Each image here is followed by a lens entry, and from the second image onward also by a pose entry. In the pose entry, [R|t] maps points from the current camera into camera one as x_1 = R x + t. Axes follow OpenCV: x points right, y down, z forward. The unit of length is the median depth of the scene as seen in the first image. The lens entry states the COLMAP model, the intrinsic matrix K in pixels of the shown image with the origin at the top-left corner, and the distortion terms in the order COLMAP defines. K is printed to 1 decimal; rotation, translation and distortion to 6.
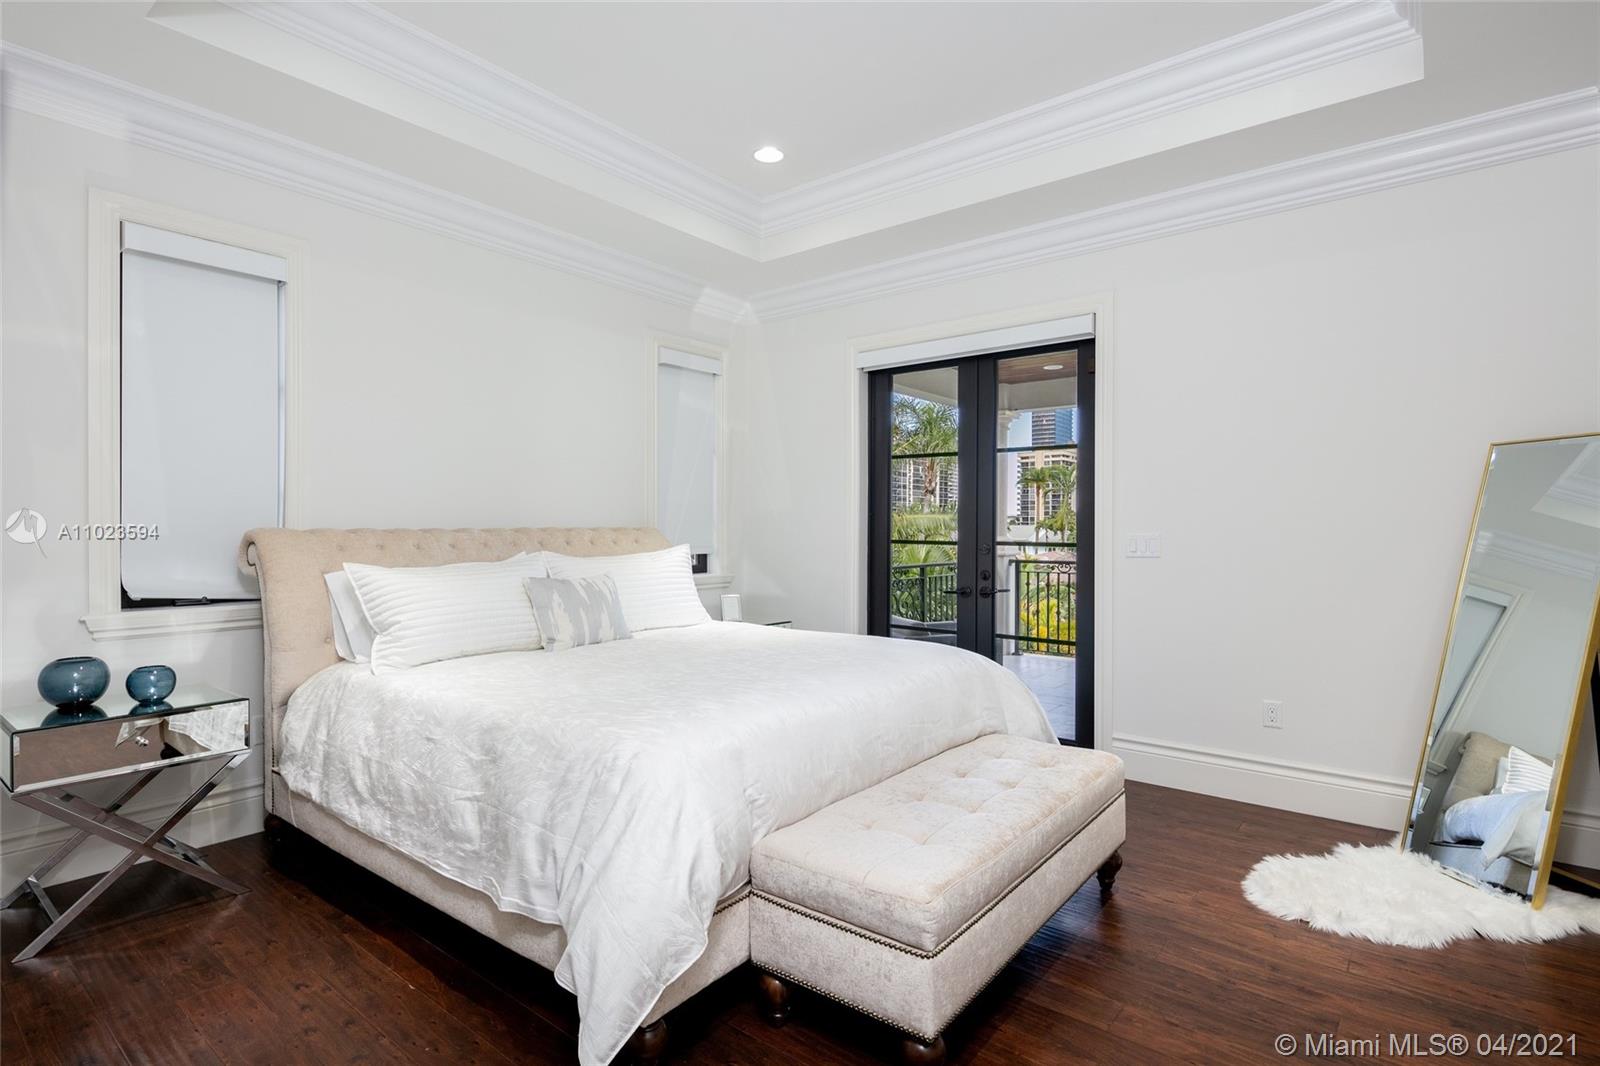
lens RADIAL K [[778.6, 0, 800.0], [0, 778.6, 533.0], [0, 0, 1]] dist [0.003407, 0.000388]
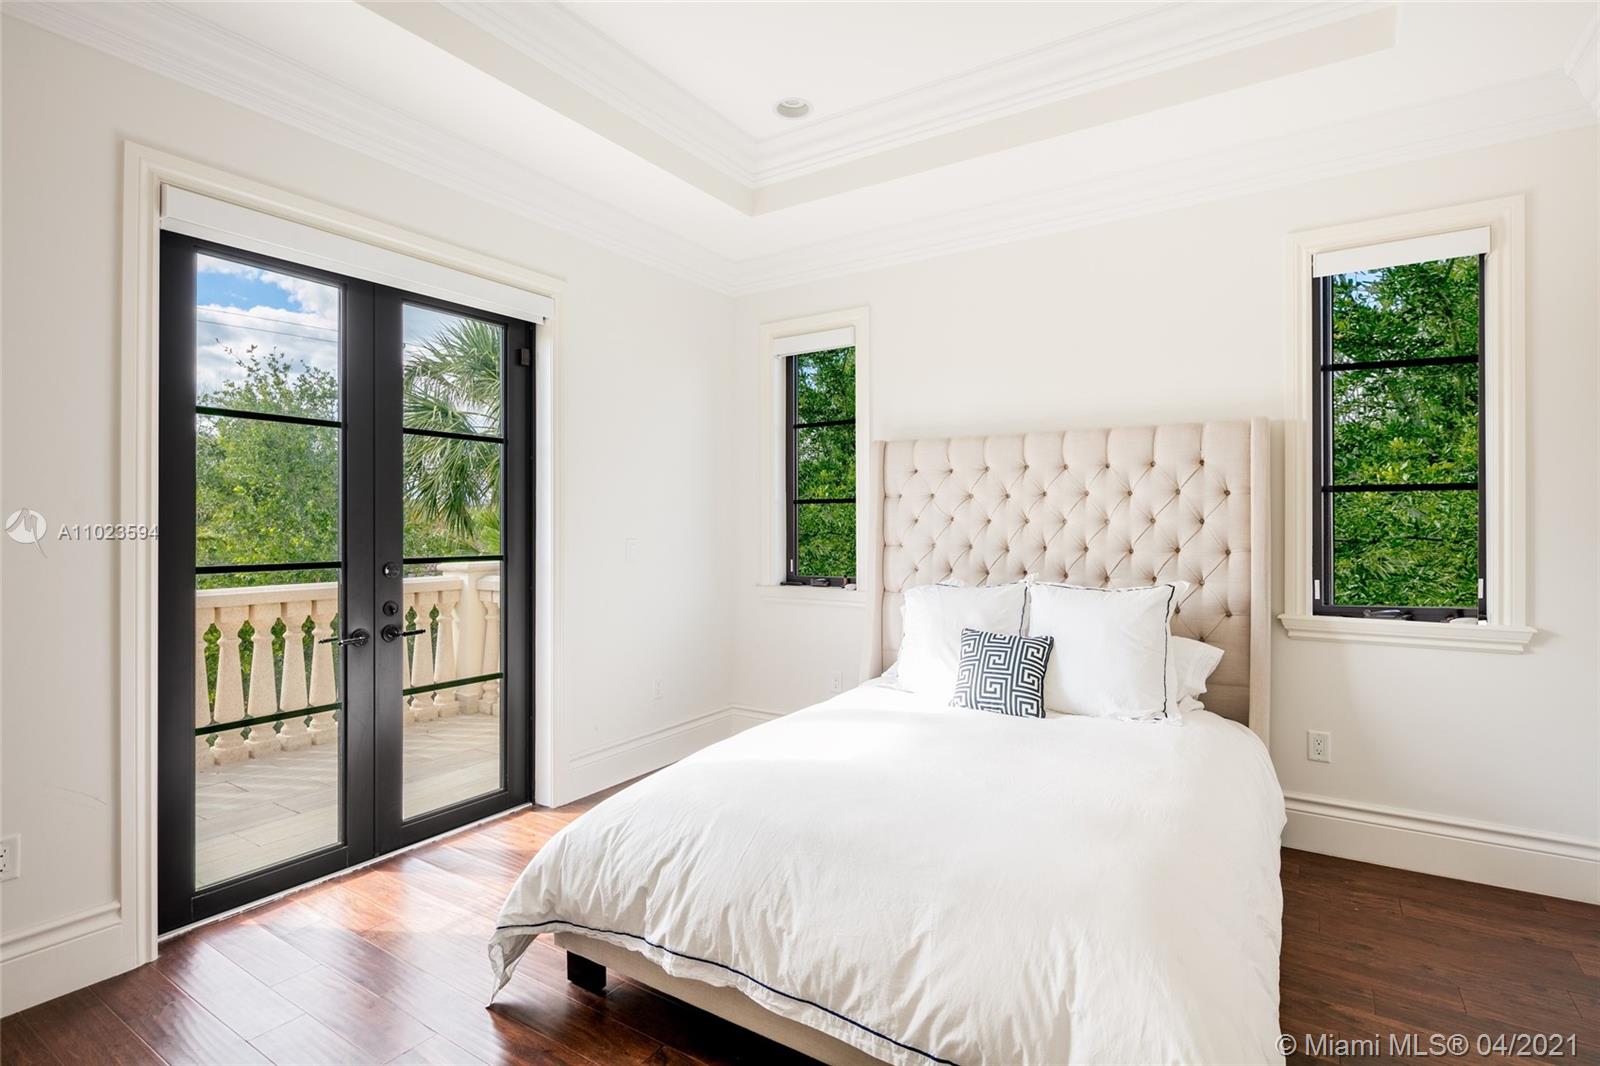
lens RADIAL K [[778.6, 0, 800.0], [0, 778.6, 533.0], [0, 0, 1]] dist [0.003407, 0.000388]
pose [[-0.089964, -0.003468, 0.995939, -0.511349], [0.001788, 0.999992, 0.003644, -0.017396], [-0.995943, 0.002109, -0.089957, 0.746984]]
